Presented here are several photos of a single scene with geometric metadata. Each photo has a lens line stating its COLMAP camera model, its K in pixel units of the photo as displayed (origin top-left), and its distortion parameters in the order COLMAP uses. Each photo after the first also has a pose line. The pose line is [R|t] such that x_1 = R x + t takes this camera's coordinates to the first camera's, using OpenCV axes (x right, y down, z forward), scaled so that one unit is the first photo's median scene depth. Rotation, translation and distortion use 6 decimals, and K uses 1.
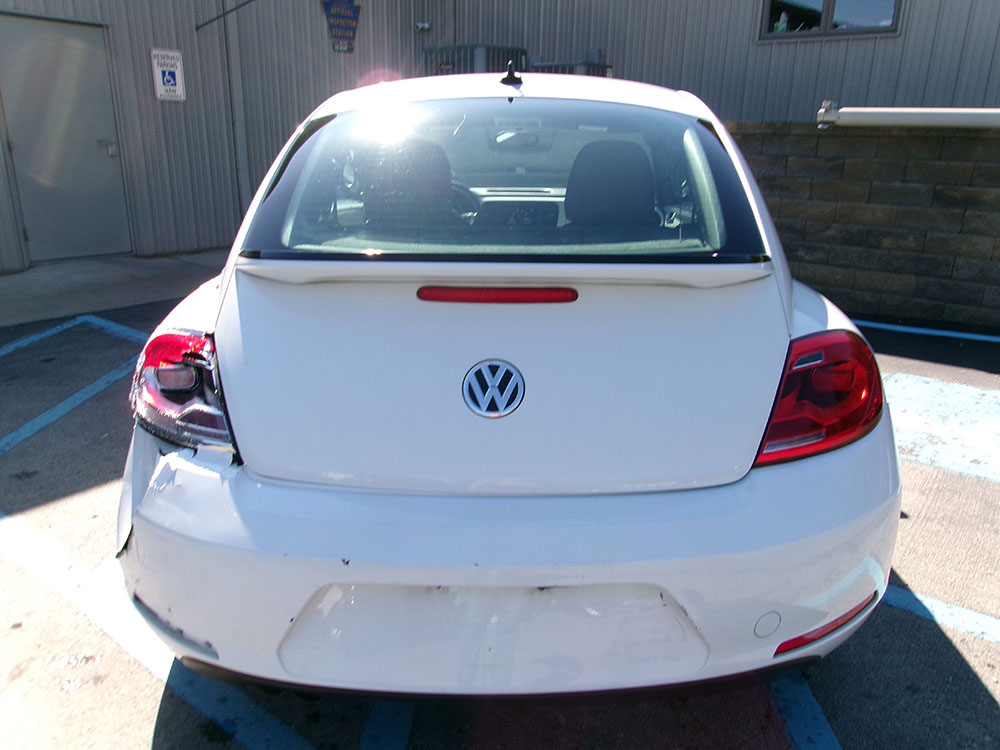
lens RADIAL K [[769.2, 0, 498.7], [0, 769.2, 377.2], [0, 0, 1]] dist [-0.008738, 0.011225]
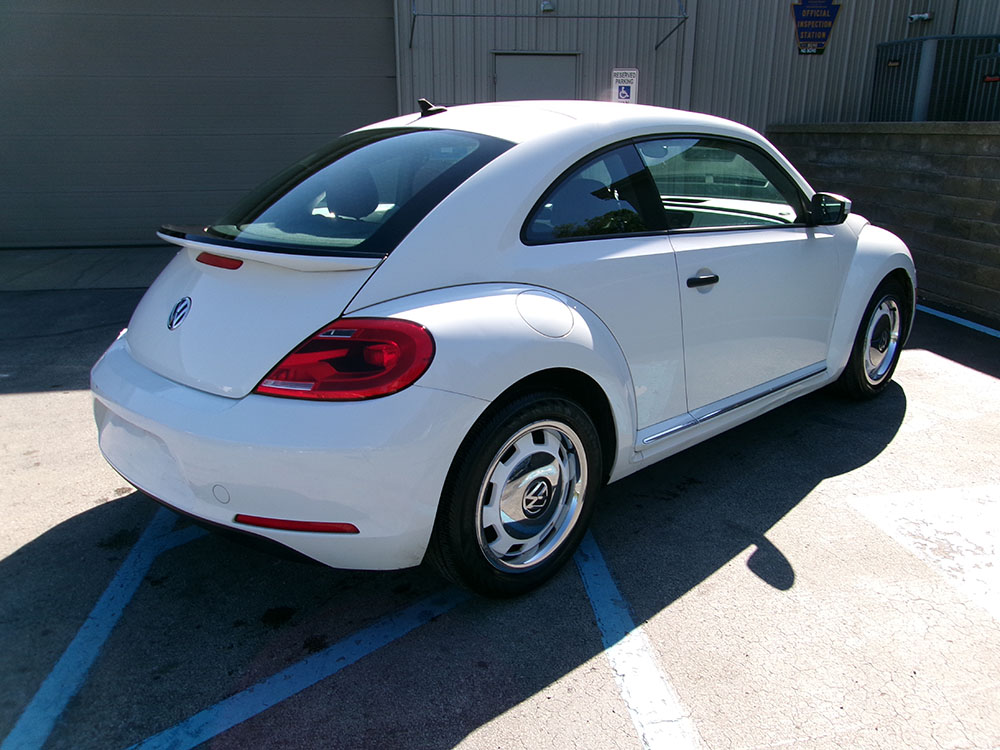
lens RADIAL K [[769.2, 0, 500.5], [0, 769.2, 376.5], [0, 0, 1]] dist [-0.008738, 0.011225]
pose [[0.720194, 0.195272, -0.665725, 0.463286], [-0.195036, 0.977860, 0.075835, -0.031901], [0.665794, 0.075224, 0.742334, 0.067312]]
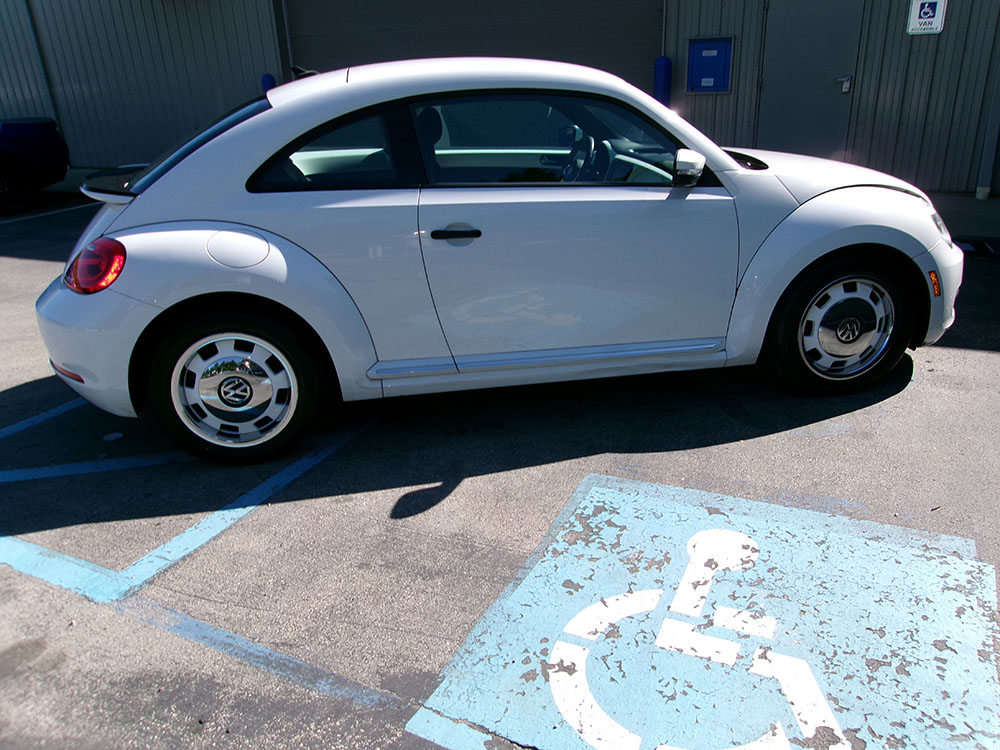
lens RADIAL K [[769.2, 0, 501.0], [0, 769.2, 369.9], [0, 0, 1]] dist [-0.008738, 0.011225]
pose [[0.221239, 0.338186, -0.914704, 0.769961], [-0.253837, 0.925587, 0.280814, -0.165196], [0.941605, 0.170059, 0.290620, 0.454492]]
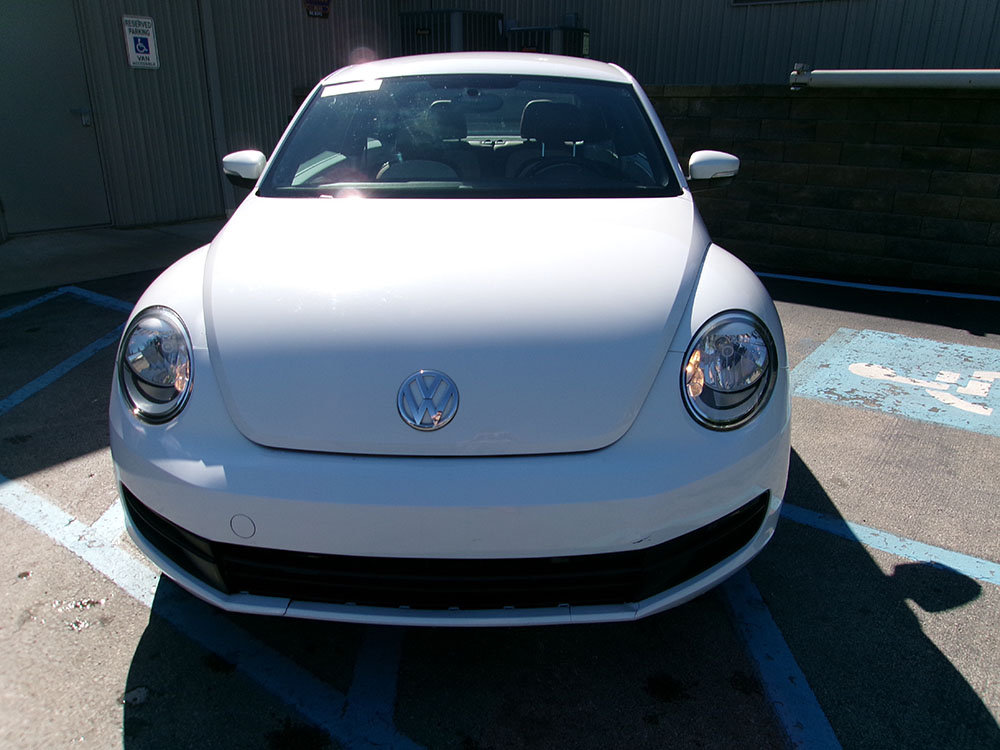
lens RADIAL K [[769.2, 0, 502.6], [0, 769.2, 377.2], [0, 0, 1]] dist [-0.008738, 0.011225]
pose [[0.999514, -0.018325, 0.025210, 0.002726], [0.017326, 0.999078, 0.039286, 0.009083], [-0.025907, -0.038830, 0.998910, -0.022190]]
